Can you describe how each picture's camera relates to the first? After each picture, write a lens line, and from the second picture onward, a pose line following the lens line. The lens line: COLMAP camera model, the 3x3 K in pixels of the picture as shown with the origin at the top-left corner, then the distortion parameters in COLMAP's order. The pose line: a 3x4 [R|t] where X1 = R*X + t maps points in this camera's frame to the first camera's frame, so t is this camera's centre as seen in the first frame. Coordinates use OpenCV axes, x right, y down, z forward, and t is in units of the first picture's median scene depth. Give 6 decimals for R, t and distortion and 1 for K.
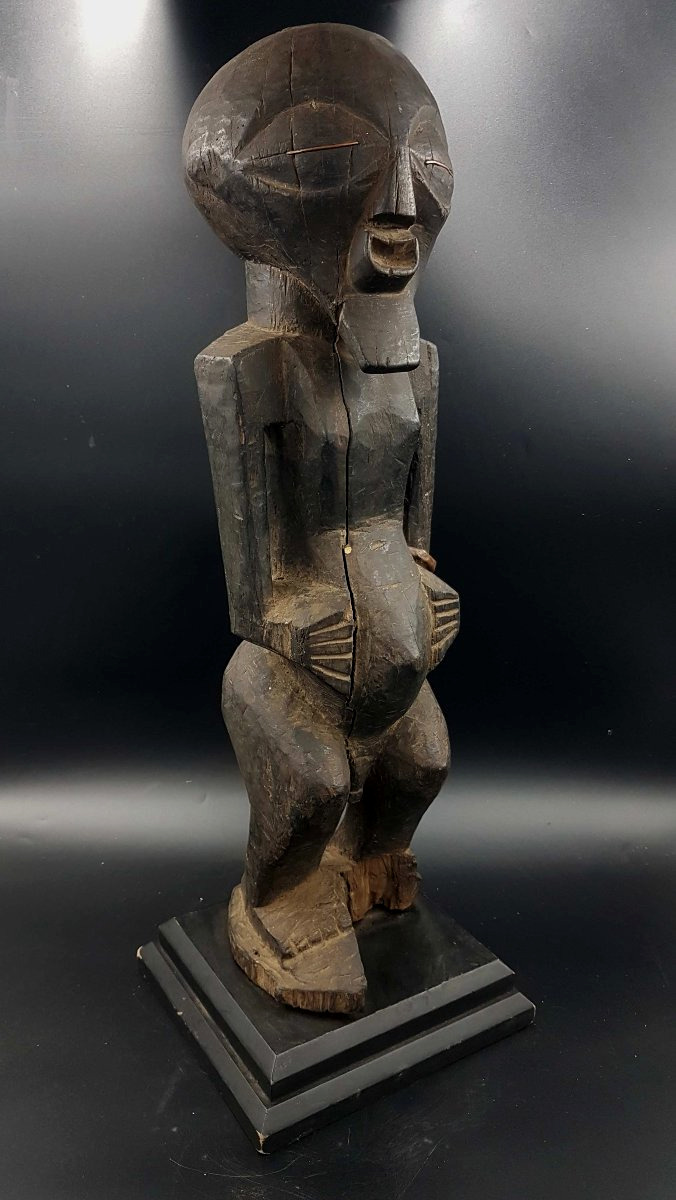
lens RADIAL K [[1000.8, 0, 338.0], [0, 1000.8, 600.0], [0, 0, 1]] dist [0.001581, -0.009196]
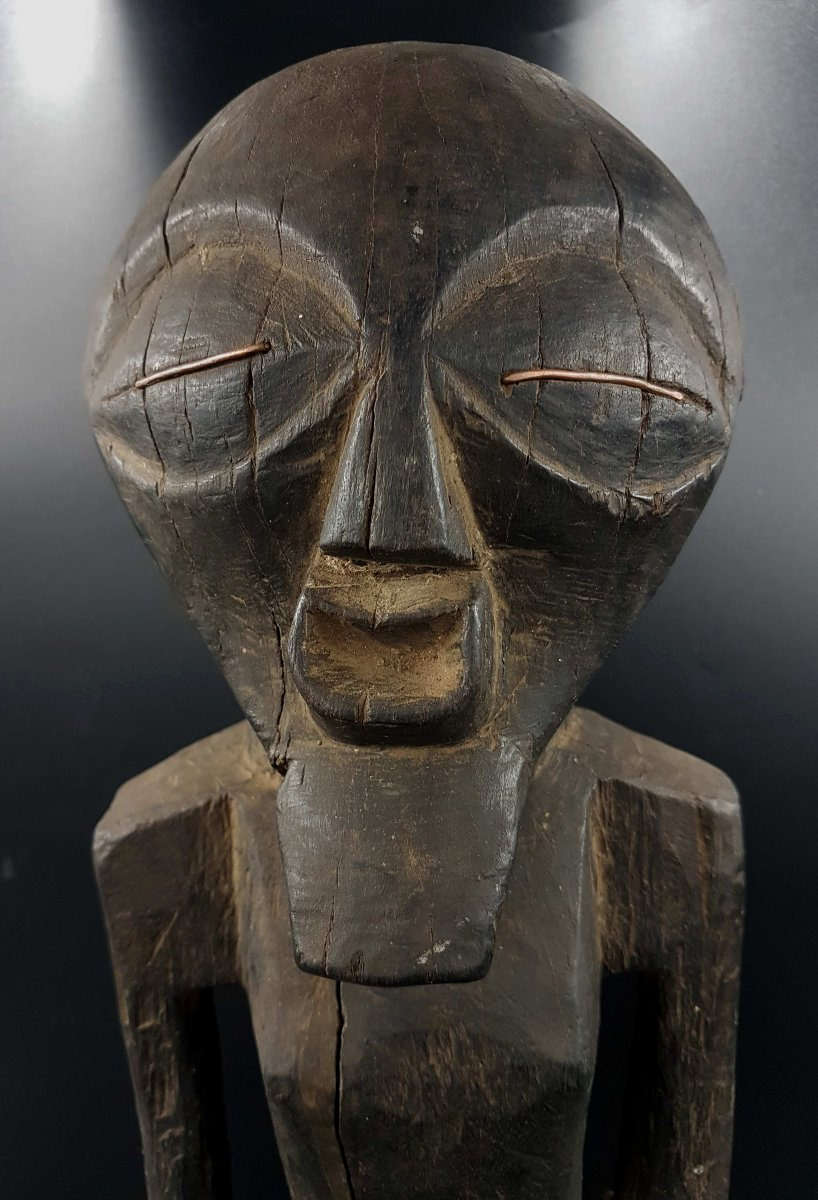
lens RADIAL K [[1011.1, 0, 372.8], [0, 1011.1, 596.1], [0, 0, 1]] dist [-0.001891, -0.006792]
pose [[0.806245, 0.072422, -0.587133, 0.218764], [-0.143095, 0.986881, -0.074767, -0.303145], [0.574015, 0.144296, 0.806030, 0.649714]]
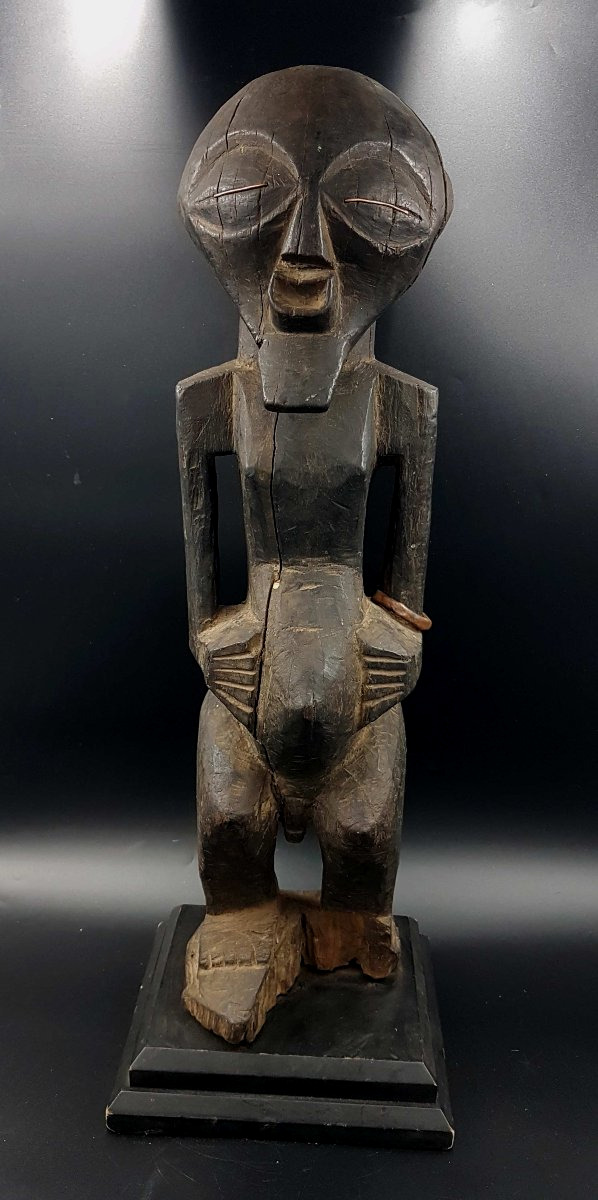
lens RADIAL K [[1052.4, 0, 302.4], [0, 1052.4, 617.8], [0, 0, 1]] dist [0.003162, 0.004422]
pose [[0.823821, 0.188101, -0.534731, 0.601159], [-0.194316, 0.979891, 0.045326, -0.071096], [0.532504, 0.066566, 0.843806, 0.128420]]
